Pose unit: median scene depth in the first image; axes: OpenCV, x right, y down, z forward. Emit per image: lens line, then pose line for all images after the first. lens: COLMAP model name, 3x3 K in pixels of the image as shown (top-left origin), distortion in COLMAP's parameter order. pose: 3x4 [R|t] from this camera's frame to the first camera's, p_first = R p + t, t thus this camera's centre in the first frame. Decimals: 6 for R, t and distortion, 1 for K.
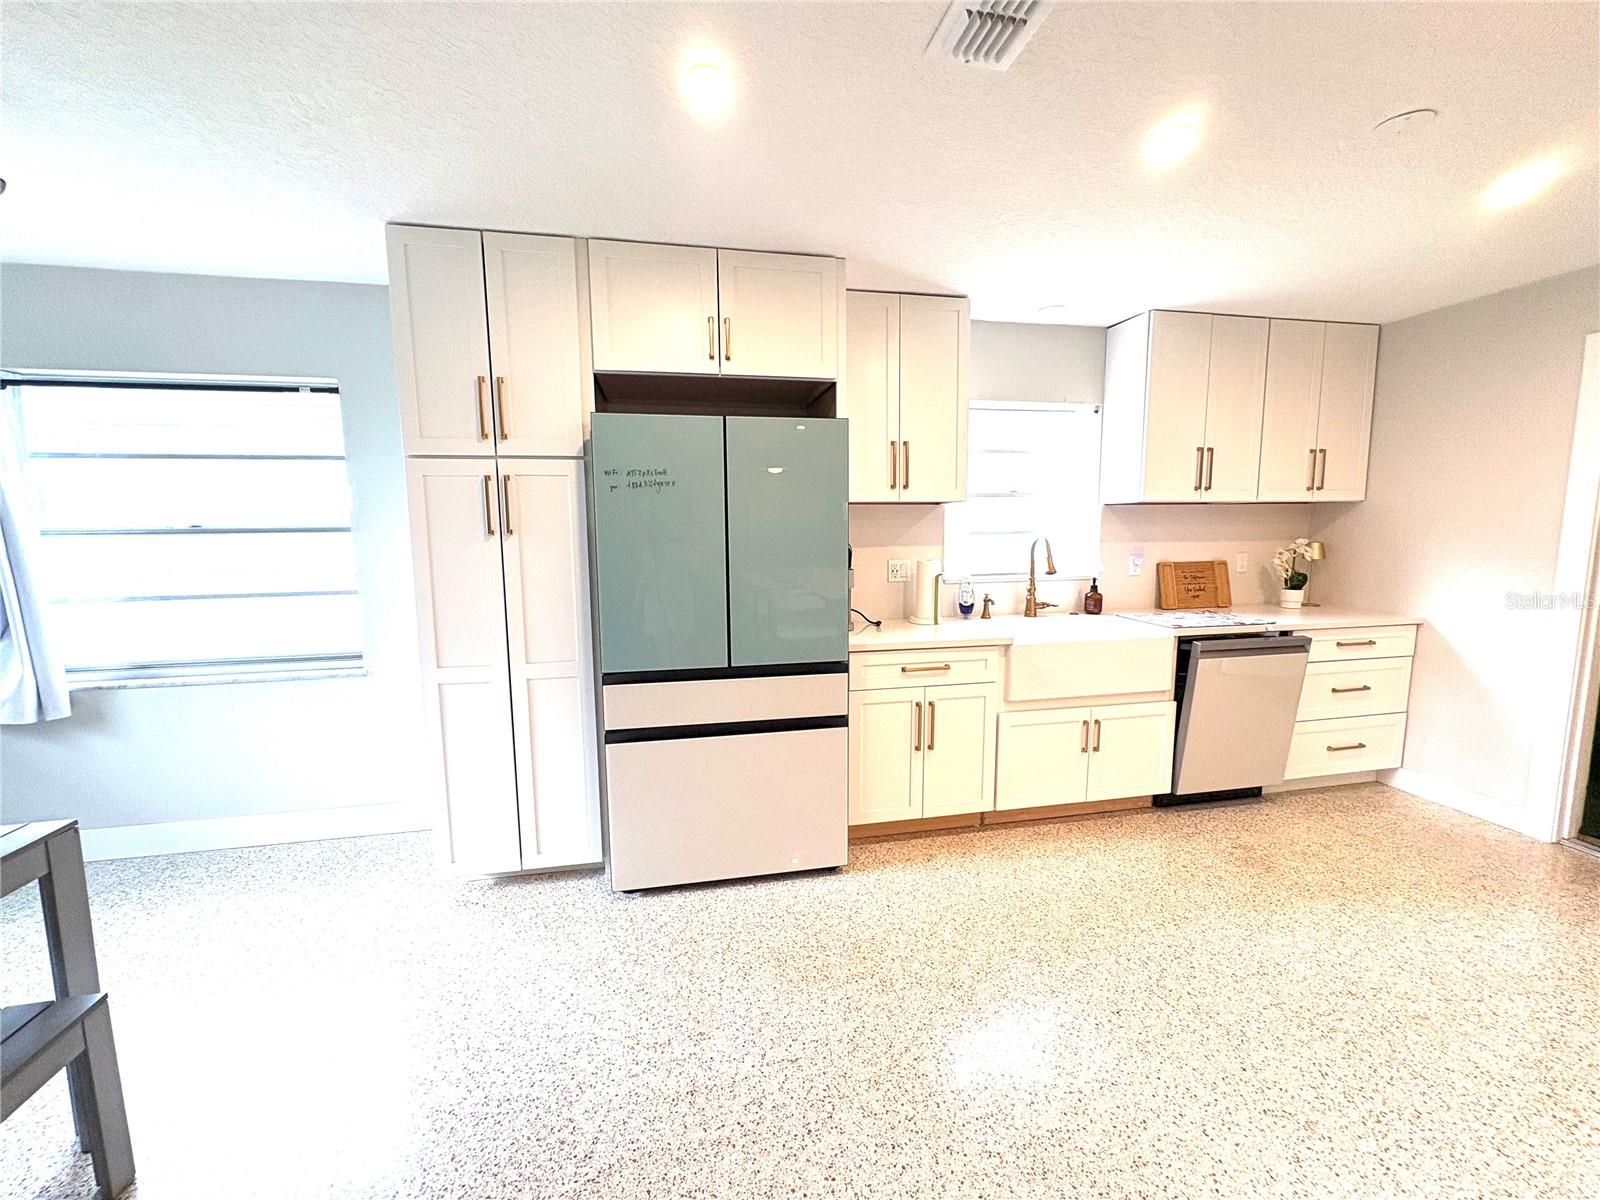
lens RADIAL K [[641.0, 0, 800.0], [0, 641.0, 600.0], [0, 0, 1]] dist [0.001972, 0.000497]
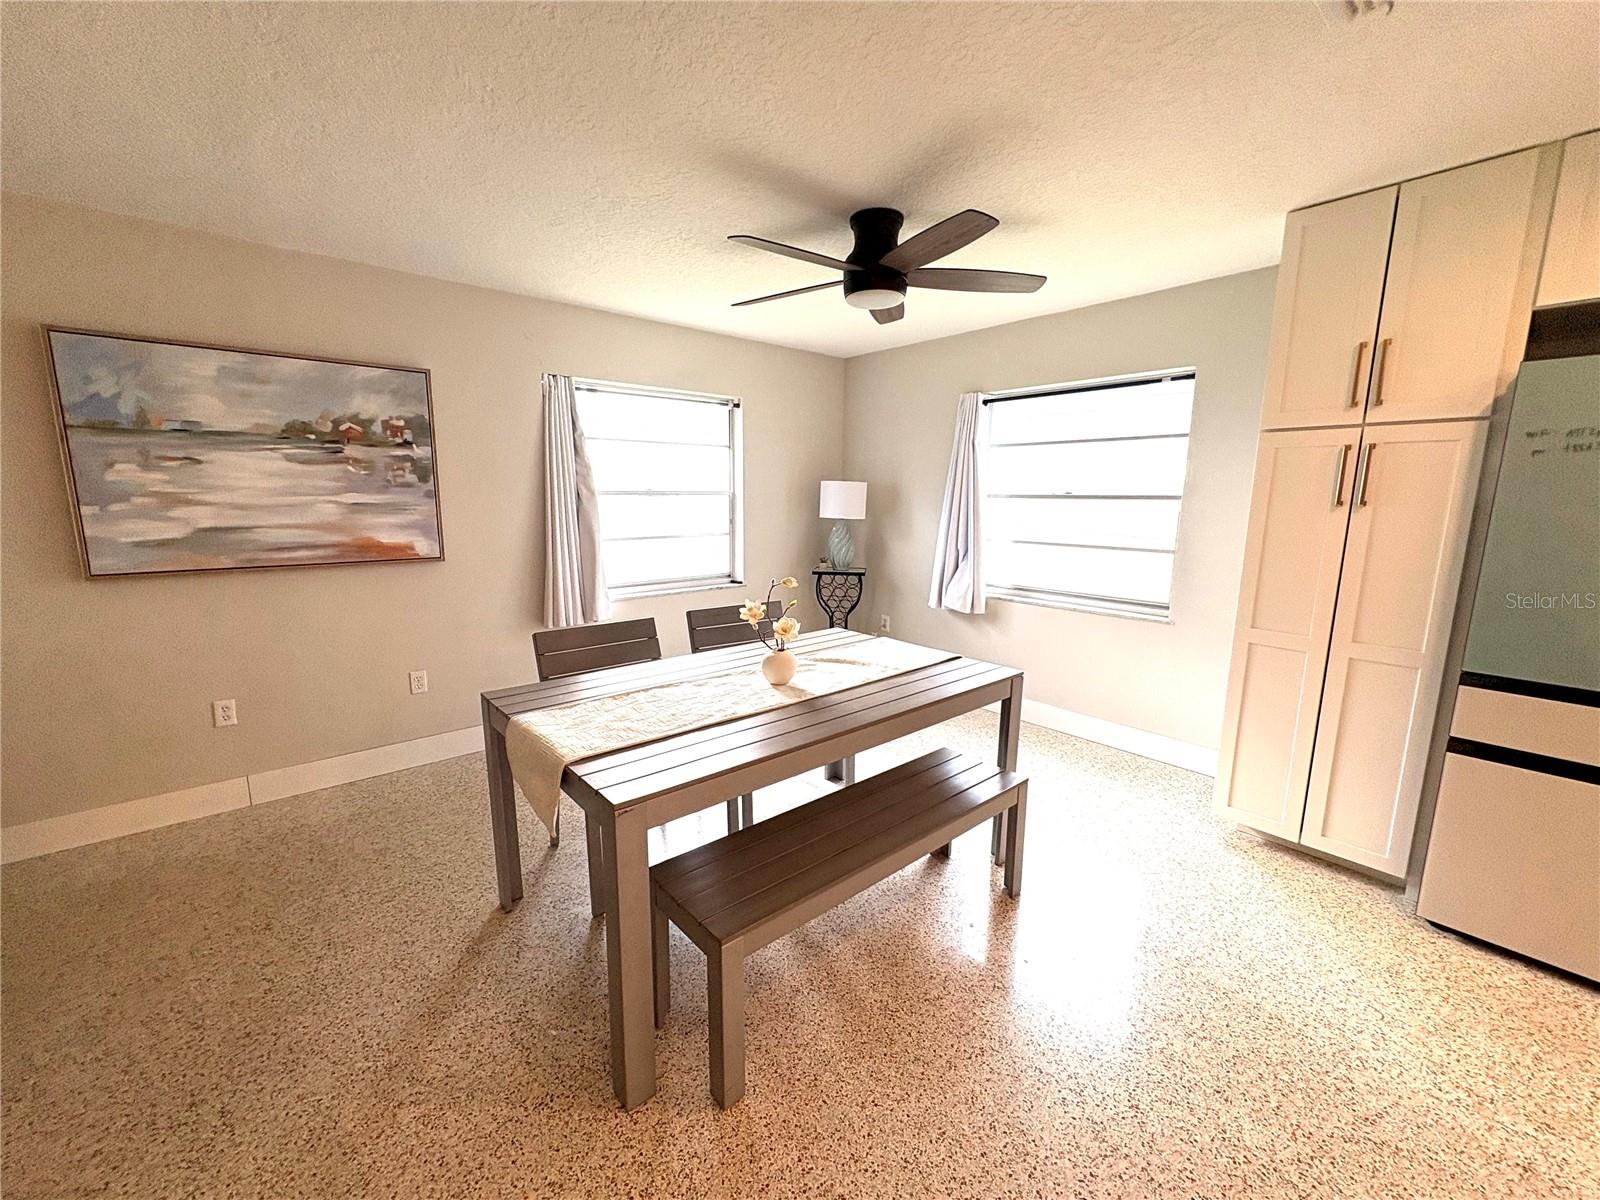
lens RADIAL K [[641.0, 0, 800.0], [0, 641.0, 600.0], [0, 0, 1]] dist [0.001972, 0.000497]
pose [[0.488175, 0.157525, -0.858412, -0.012577], [-0.117044, 0.986508, 0.114469, 0.020322], [0.864862, 0.044592, 0.500025, -0.163684]]
